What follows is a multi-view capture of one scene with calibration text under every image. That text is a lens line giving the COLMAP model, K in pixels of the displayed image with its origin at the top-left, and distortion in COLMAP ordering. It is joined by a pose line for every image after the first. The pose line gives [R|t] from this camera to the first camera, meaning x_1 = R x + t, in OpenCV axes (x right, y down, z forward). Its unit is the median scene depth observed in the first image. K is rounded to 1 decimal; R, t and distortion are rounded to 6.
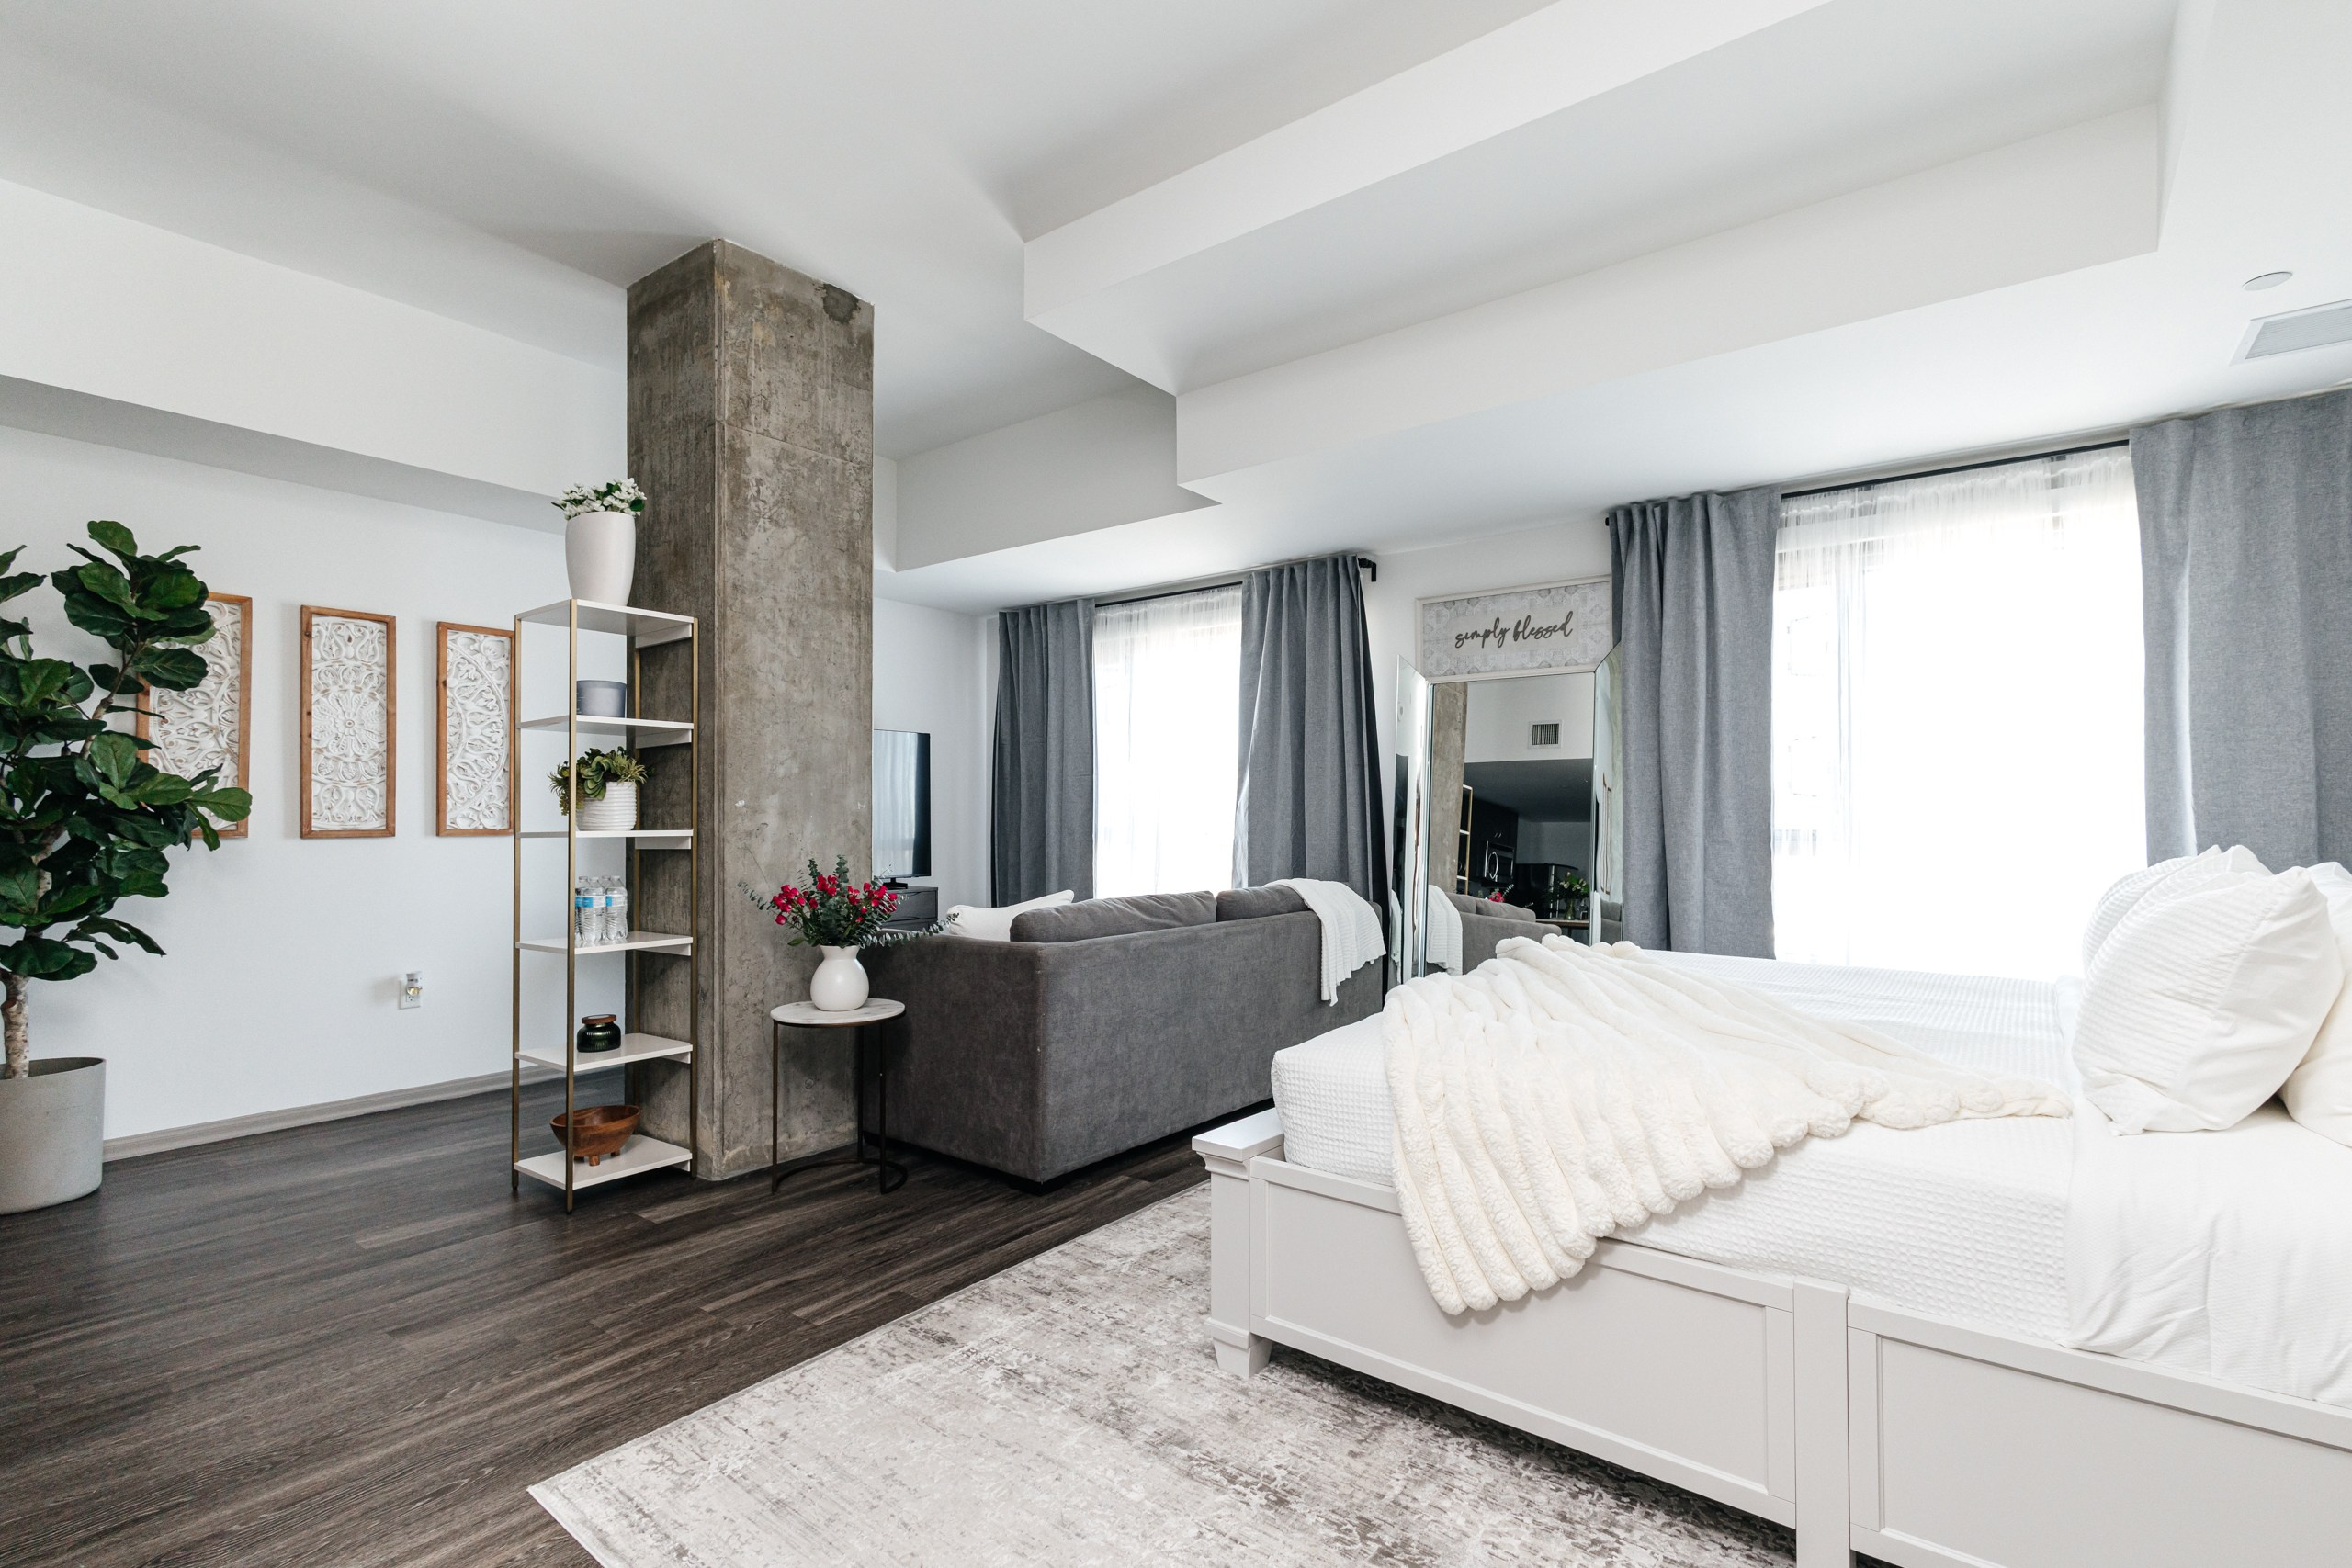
lens RADIAL K [[1088.0, 0, 1177.1], [0, 1088.0, 812.8], [0, 0, 1]] dist [0.006175, 0.000543]
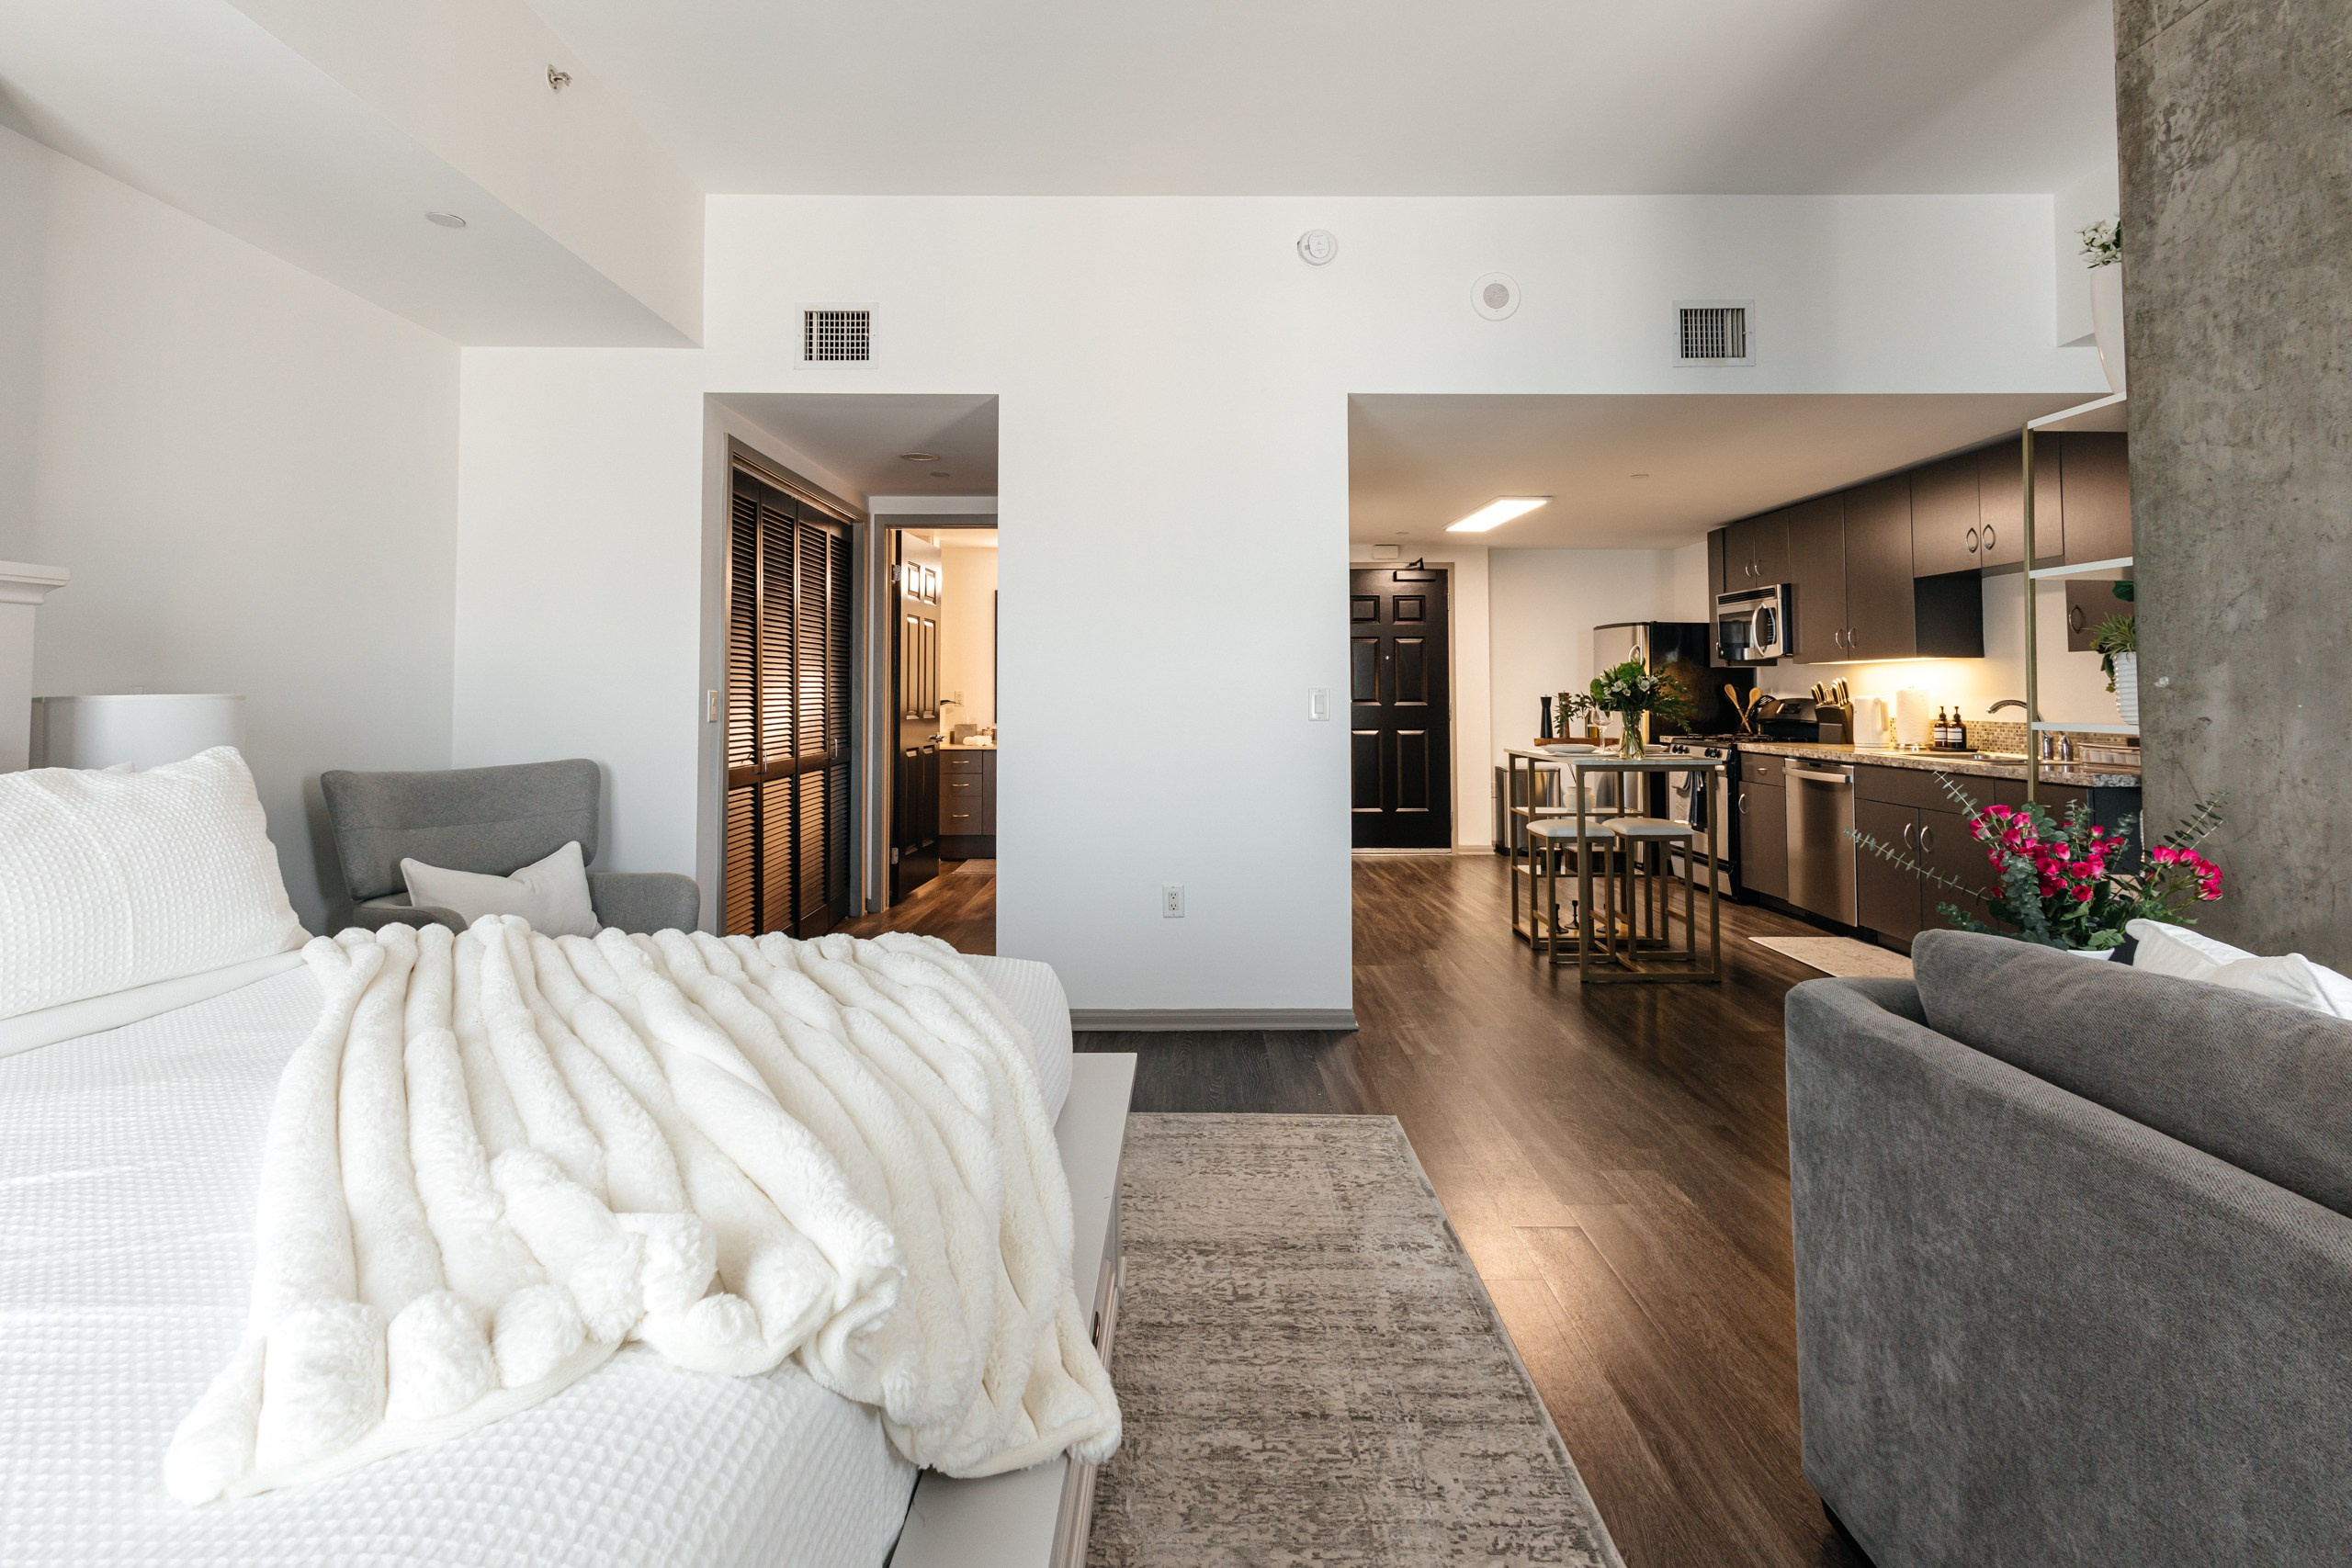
lens RADIAL K [[1117.5, 0, 1168.9], [0, 1117.5, 650.1], [0, 0, 1]] dist [0.002907, -0.000998]
pose [[-0.798830, -0.021625, -0.601168, 0.362974], [0.004014, 0.999140, -0.041275, -0.003176], [0.601543, -0.035385, -0.798056, 1.111092]]
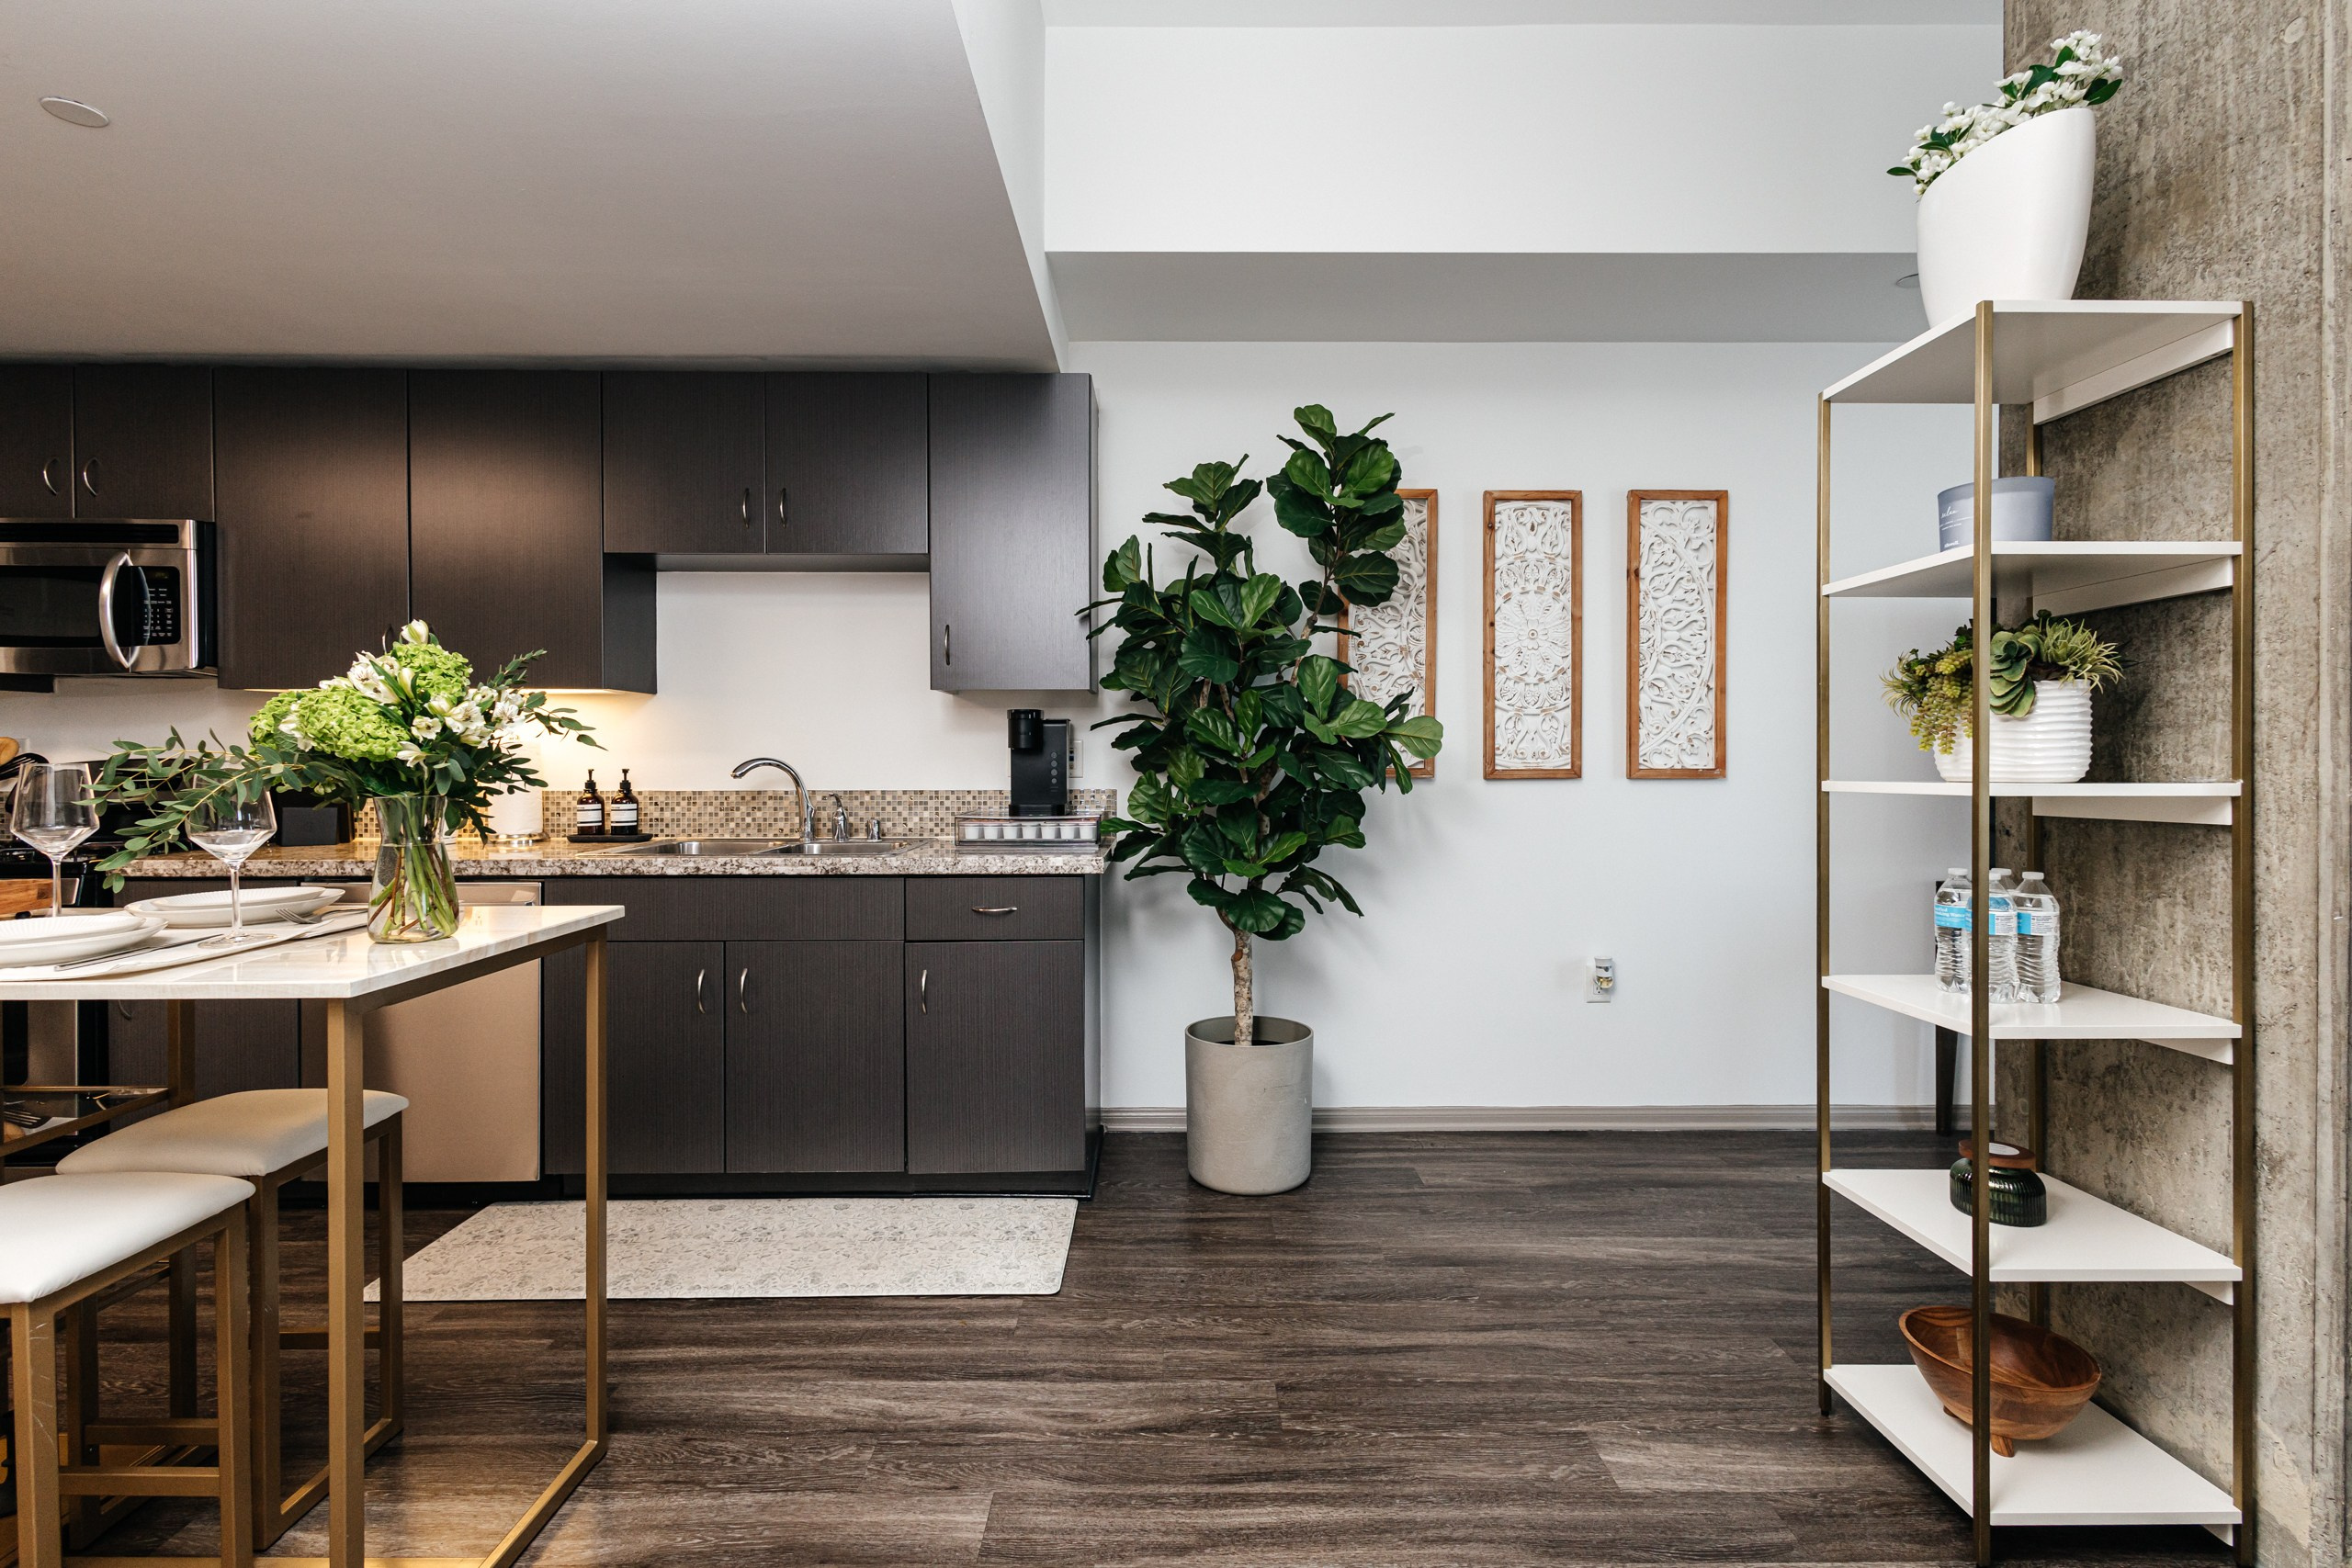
lens RADIAL K [[1079.5, 0, 1182.8], [0, 1079.5, 764.7], [0, 0, 1]] dist [0.002874, 0.000133]
pose [[0.617071, 0.007661, -0.786870, -0.349404], [0.005176, 0.999891, 0.013794, 0.000475], [0.786890, -0.012585, 0.616965, 0.371901]]
